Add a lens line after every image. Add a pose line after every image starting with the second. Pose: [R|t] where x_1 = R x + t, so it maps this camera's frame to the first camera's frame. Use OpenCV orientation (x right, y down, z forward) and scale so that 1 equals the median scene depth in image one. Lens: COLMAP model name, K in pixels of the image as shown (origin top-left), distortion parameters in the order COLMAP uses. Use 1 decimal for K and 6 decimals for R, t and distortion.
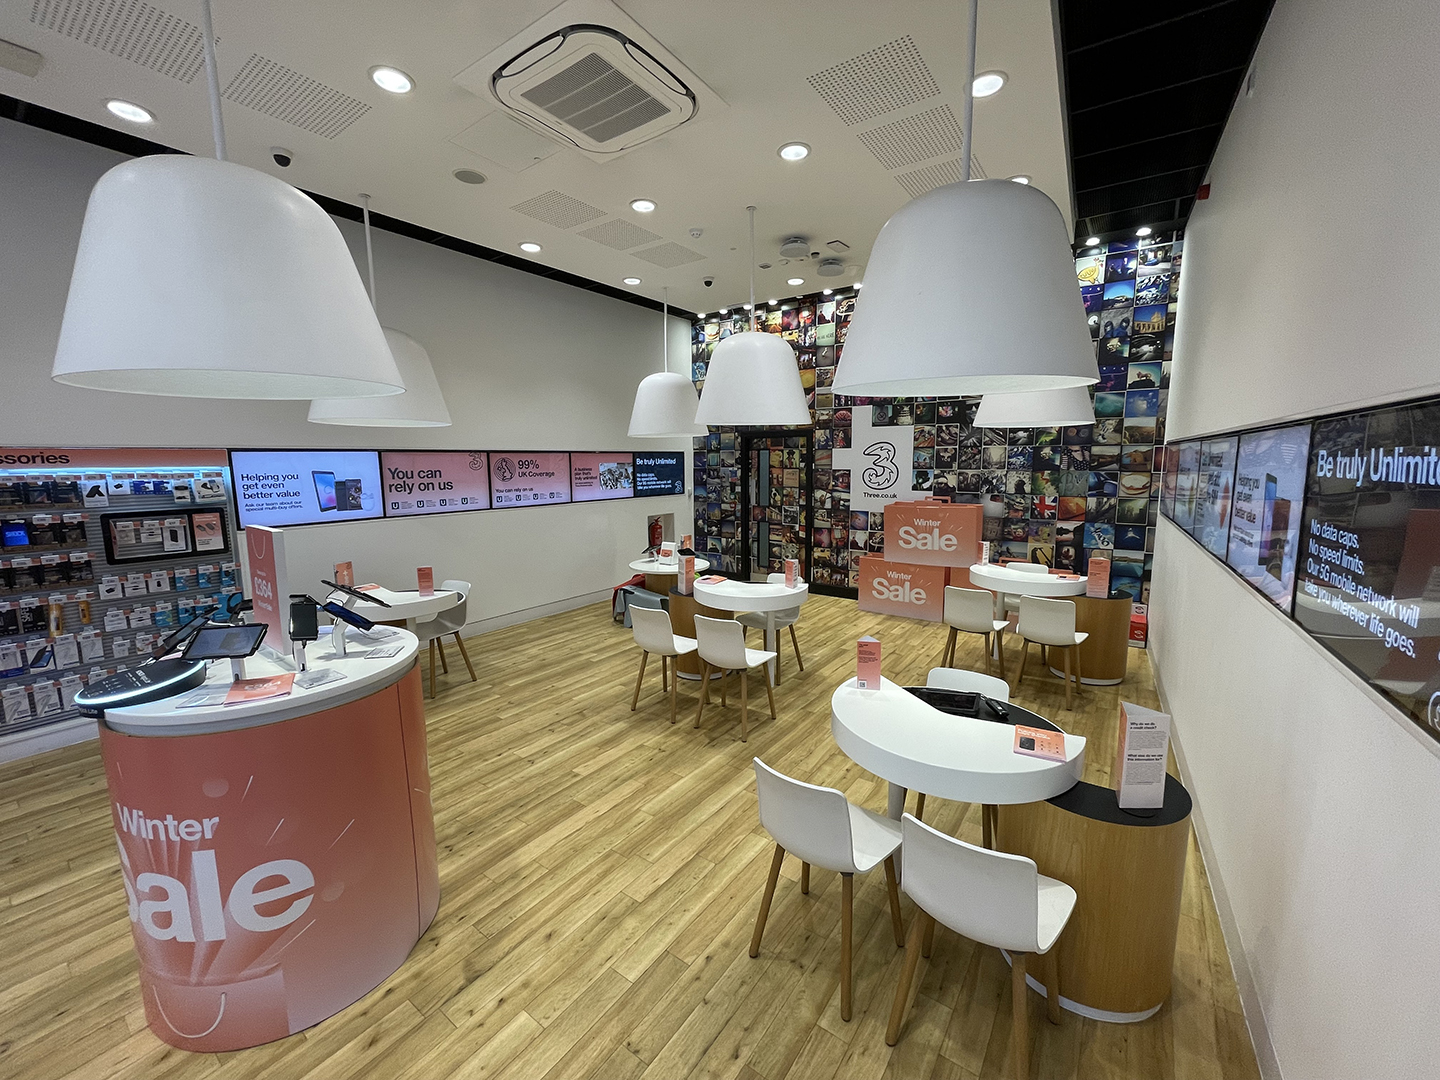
lens RADIAL K [[577.9, 0, 720.9], [0, 577.9, 539.5], [0, 0, 1]] dist [0.001632, -0.002291]
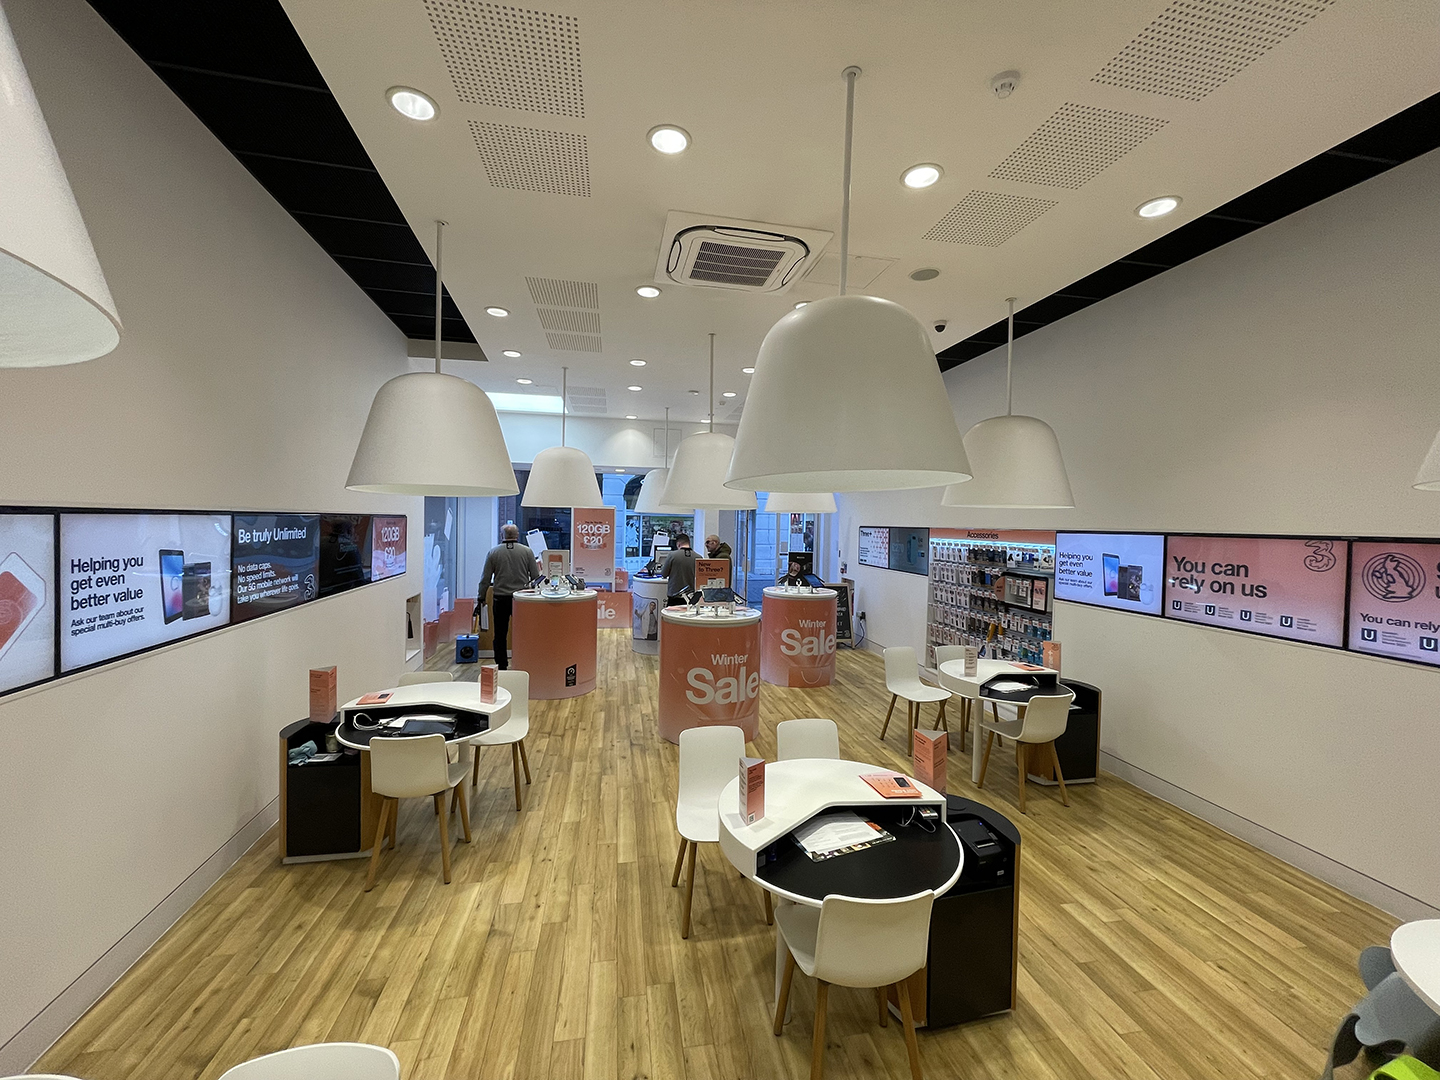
lens RADIAL K [[577.9, 0, 720.9], [0, 577.9, 539.5], [0, 0, 1]] dist [0.001632, -0.002291]
pose [[-0.691798, 0.012803, -0.721977, 0.356873], [-0.116167, 0.984846, 0.128775, -0.150595], [0.712685, 0.172956, -0.679828, 0.935622]]
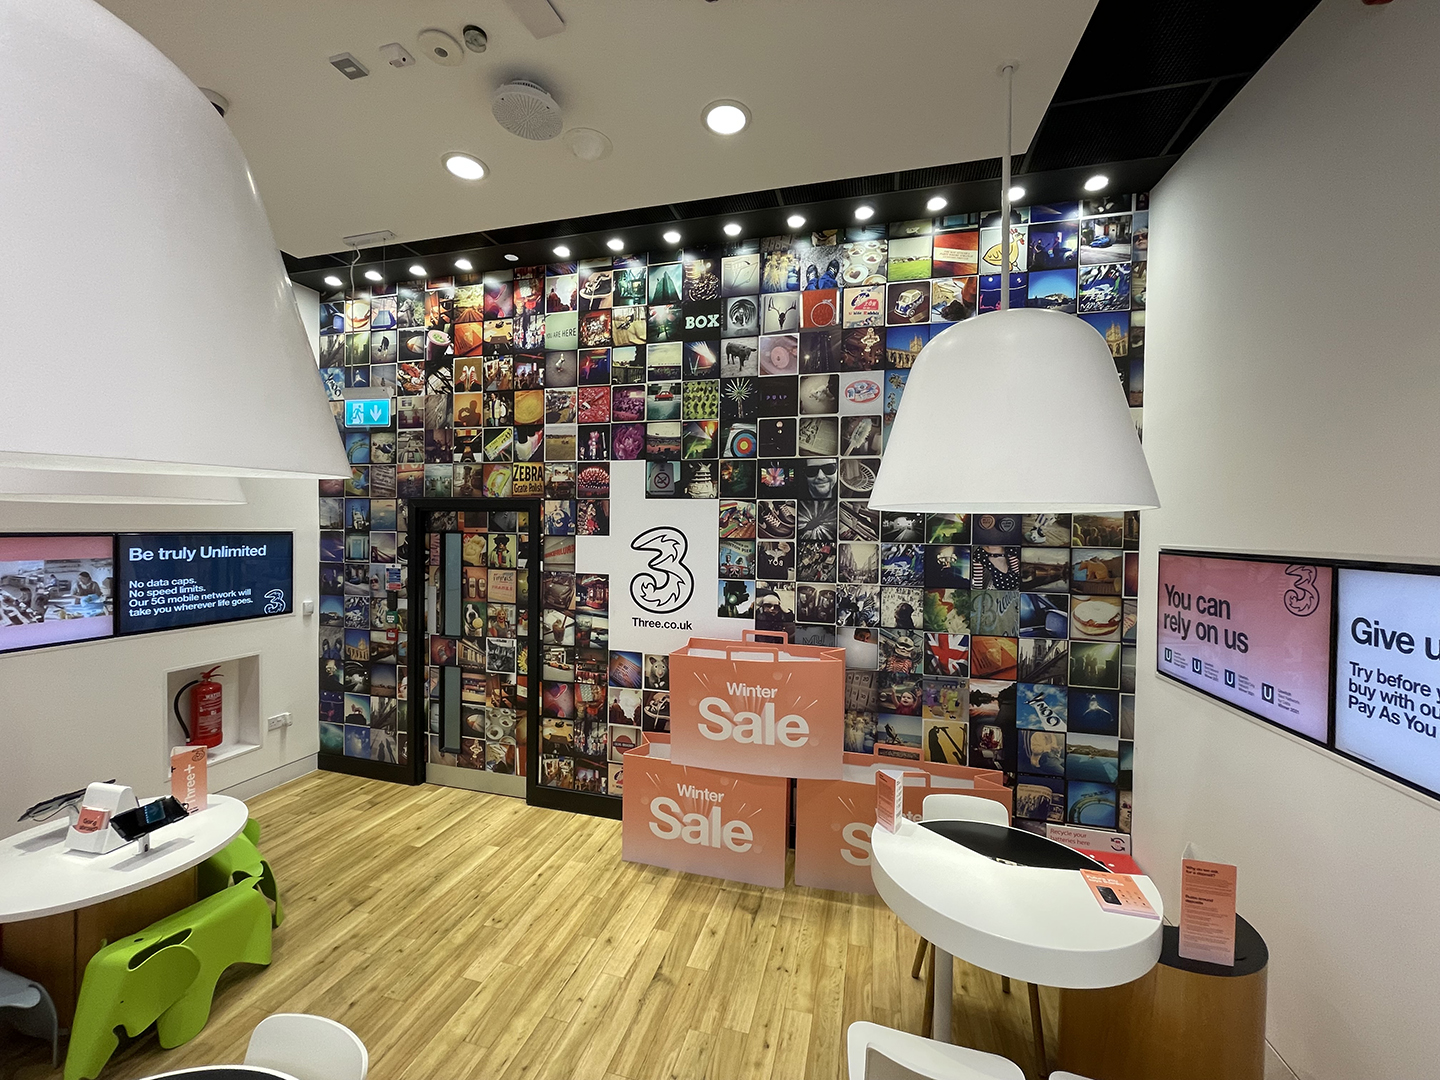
lens RADIAL K [[577.9, 0, 720.9], [0, 577.9, 539.5], [0, 0, 1]] dist [0.001632, -0.002291]
pose [[0.936264, 0.014421, 0.351001, 0.158131], [0.026960, 0.993261, -0.112722, -0.107428], [-0.350261, 0.115000, 0.929565, 0.544058]]
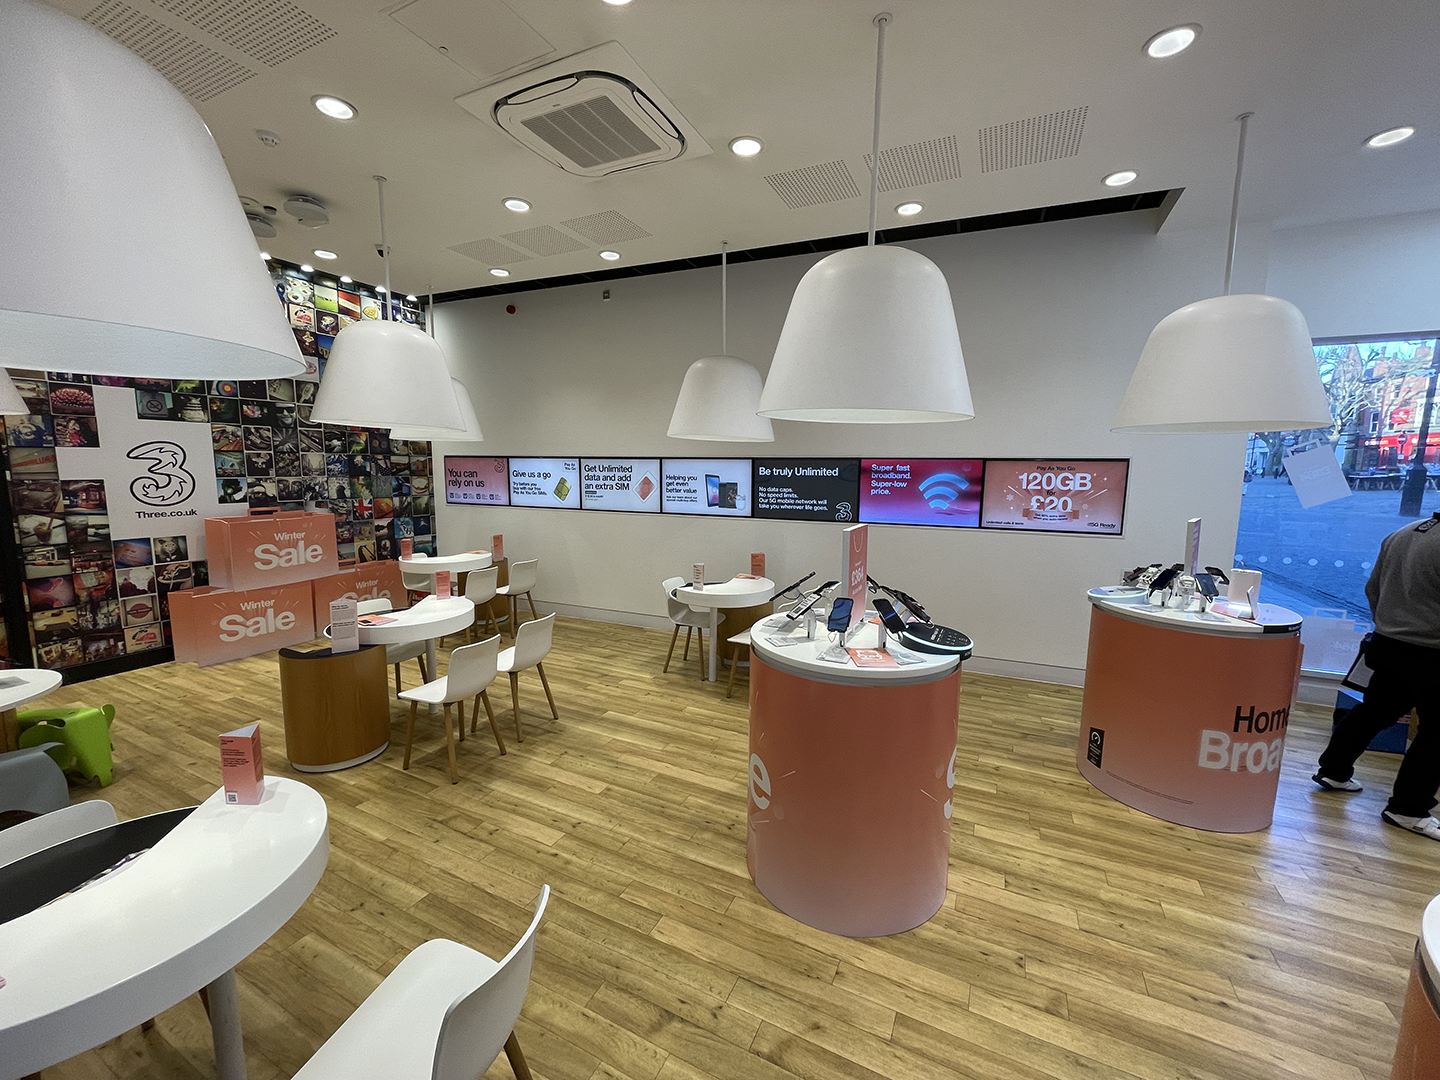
lens RADIAL K [[577.9, 0, 720.9], [0, 577.9, 539.5], [0, 0, 1]] dist [0.001632, -0.002291]
pose [[-0.170177, -0.121356, 0.977912, -0.661552], [0.126656, 0.981463, 0.143837, -0.070550], [-0.977240, 0.148336, -0.151652, 0.497041]]
